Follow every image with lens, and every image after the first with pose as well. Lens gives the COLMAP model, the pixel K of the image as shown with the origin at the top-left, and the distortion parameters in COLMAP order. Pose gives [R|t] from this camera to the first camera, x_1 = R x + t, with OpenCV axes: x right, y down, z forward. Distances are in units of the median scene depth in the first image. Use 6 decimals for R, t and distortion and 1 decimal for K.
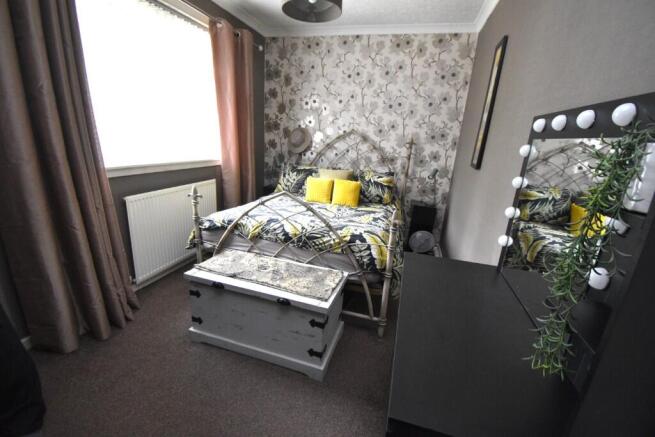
lens RADIAL K [[286.9, 0, 324.5], [0, 286.9, 220.7], [0, 0, 1]] dist [0.005317, -0.017931]
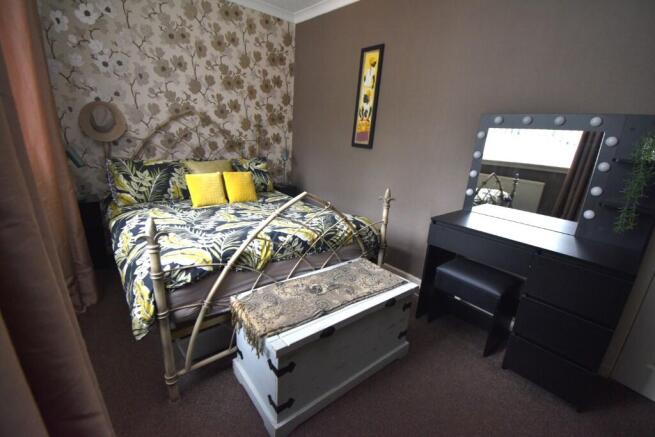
lens RADIAL K [[286.9, 0, 324.5], [0, 286.9, 220.7], [0, 0, 1]] dist [0.005317, -0.017931]
pose [[0.555421, -0.266639, 0.787662, -0.463321], [0.209646, 0.961502, 0.177656, -0.095018], [-0.804709, 0.066456, 0.589938, 0.295198]]
